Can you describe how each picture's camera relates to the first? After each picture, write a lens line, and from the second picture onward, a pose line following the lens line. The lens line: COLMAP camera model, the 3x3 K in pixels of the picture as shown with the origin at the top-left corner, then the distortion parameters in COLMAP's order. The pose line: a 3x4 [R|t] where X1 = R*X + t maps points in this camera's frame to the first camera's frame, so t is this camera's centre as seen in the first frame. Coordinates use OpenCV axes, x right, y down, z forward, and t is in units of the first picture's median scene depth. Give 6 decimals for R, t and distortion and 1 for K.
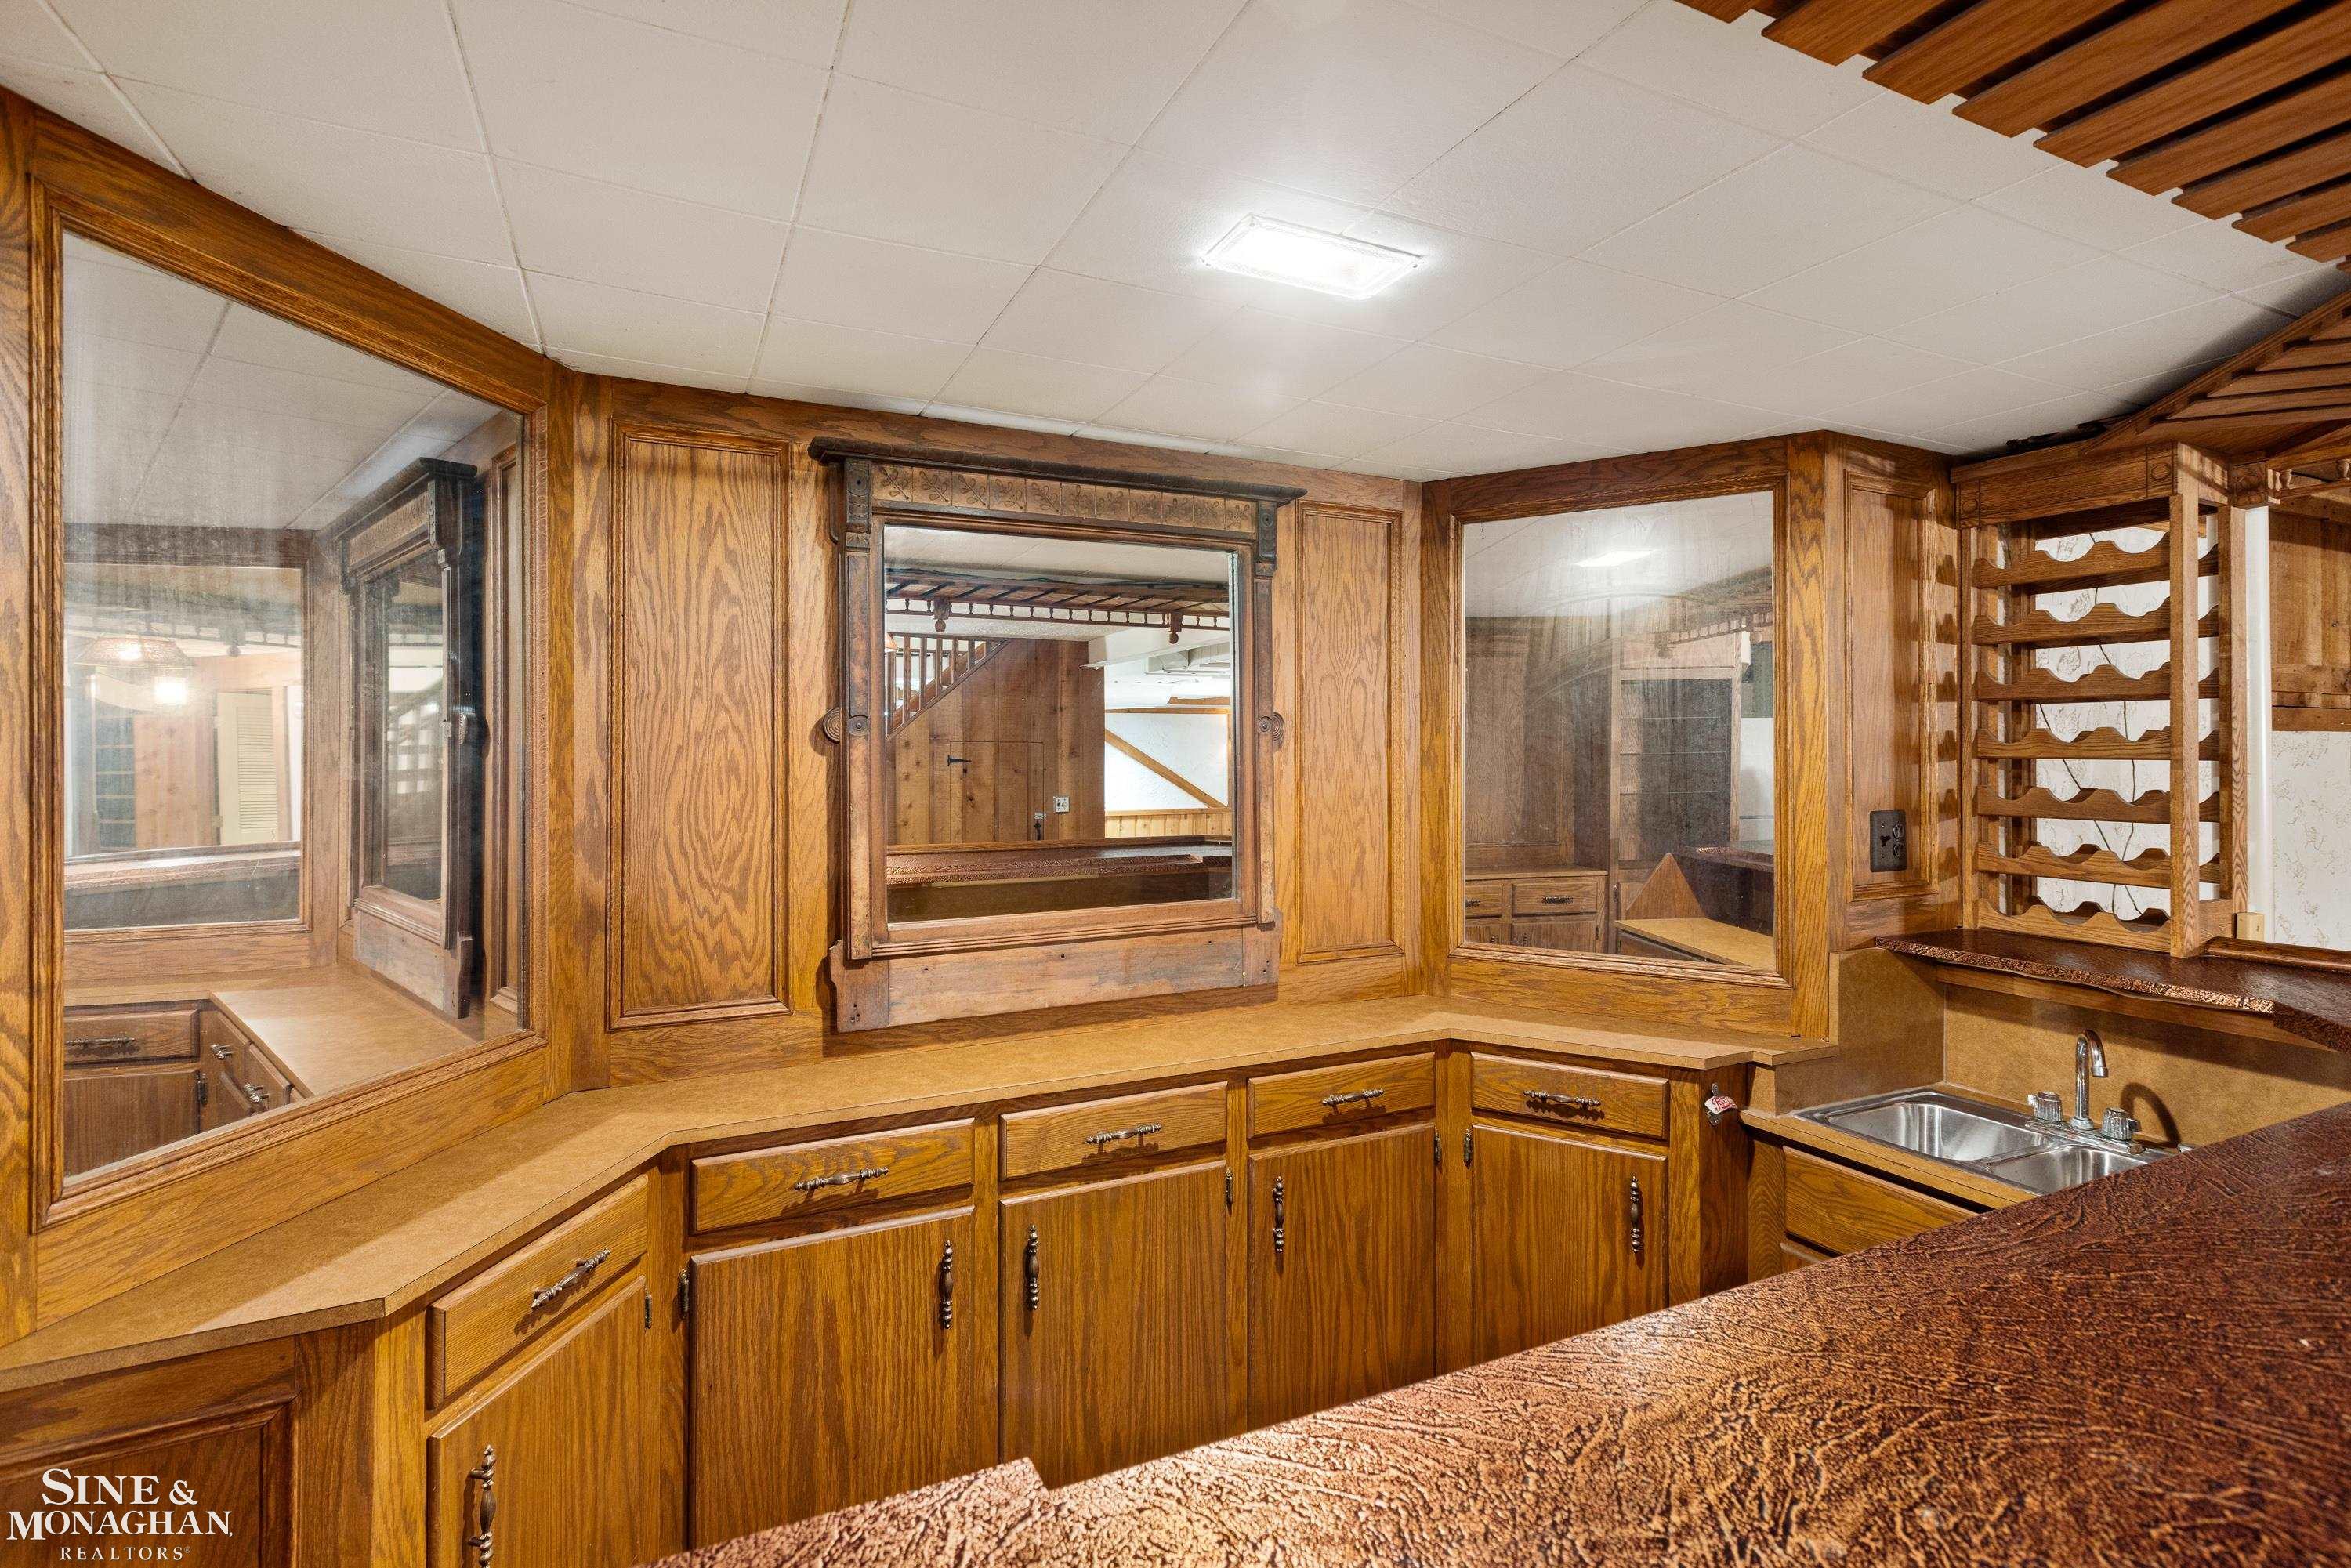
lens RADIAL K [[1085.9, 0, 1177.6], [0, 1085.9, 752.3], [0, 0, 1]] dist [-0.002809, -0.000845]
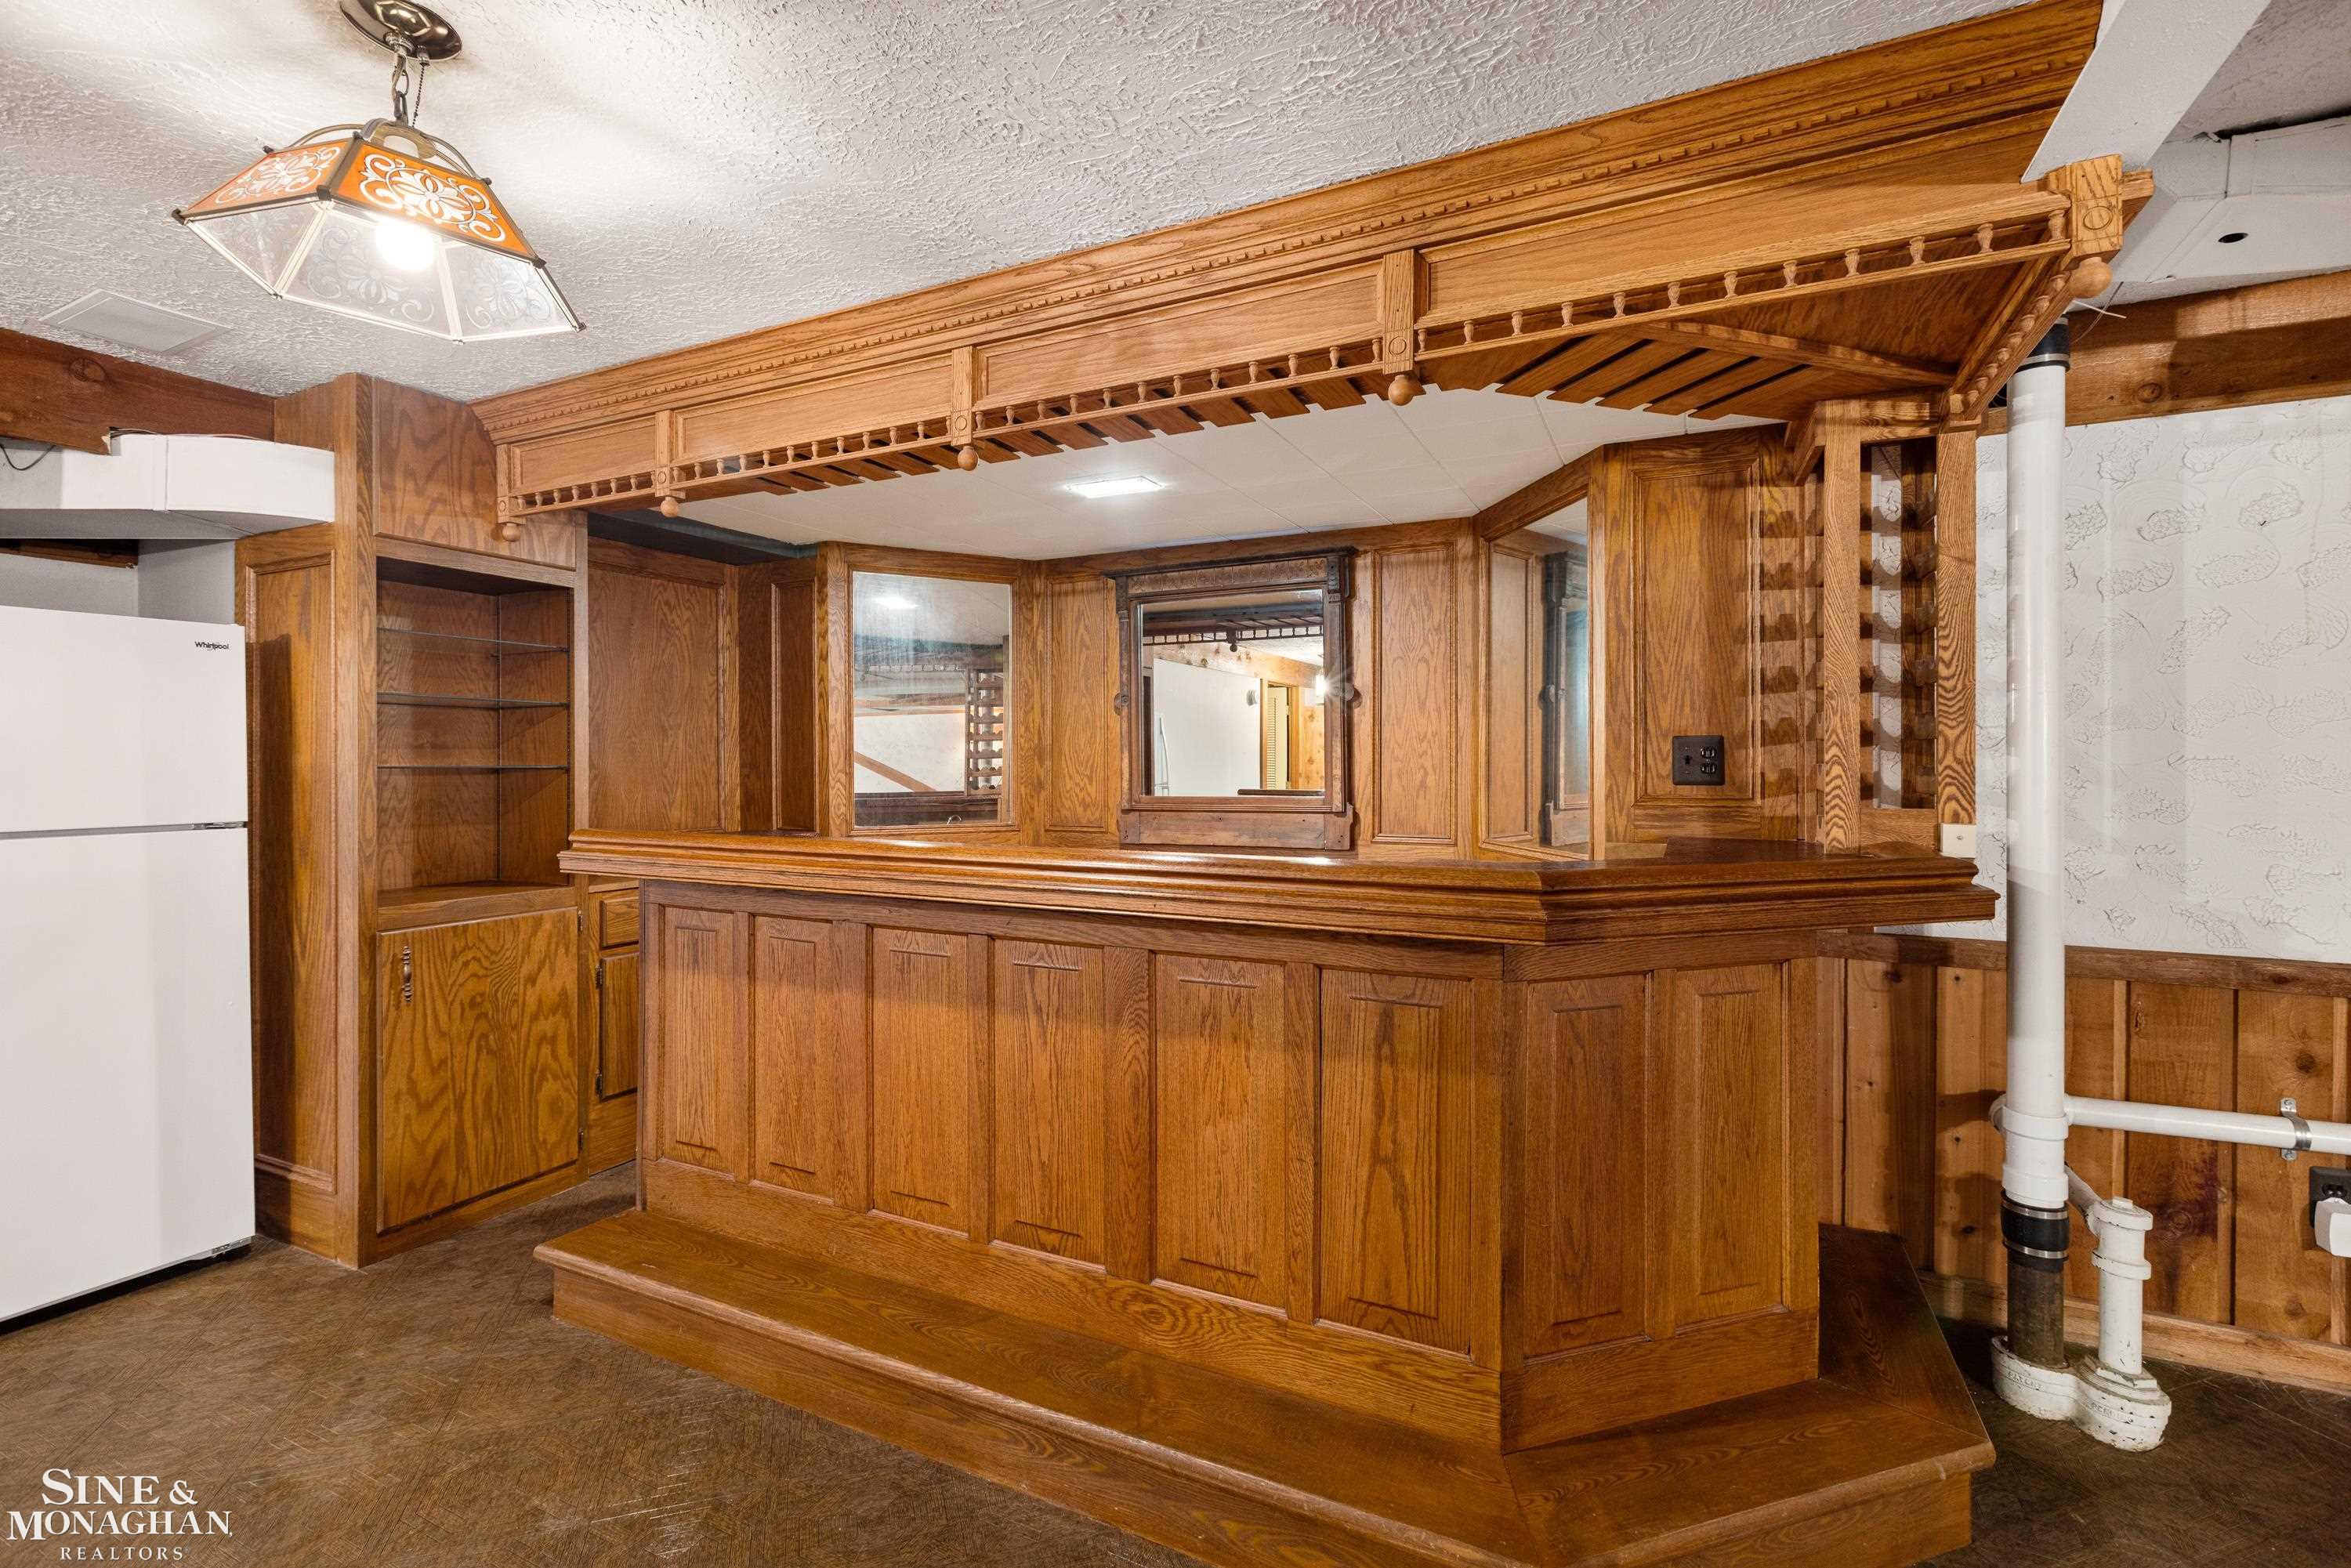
lens RADIAL K [[1085.9, 0, 1177.6], [0, 1085.9, 752.3], [0, 0, 1]] dist [-0.002809, -0.000845]
pose [[0.614214, -0.005206, -0.789122, 1.262994], [0.002025, 0.999985, -0.005022, 0.076746], [0.789137, 0.001487, 0.614216, -0.203271]]
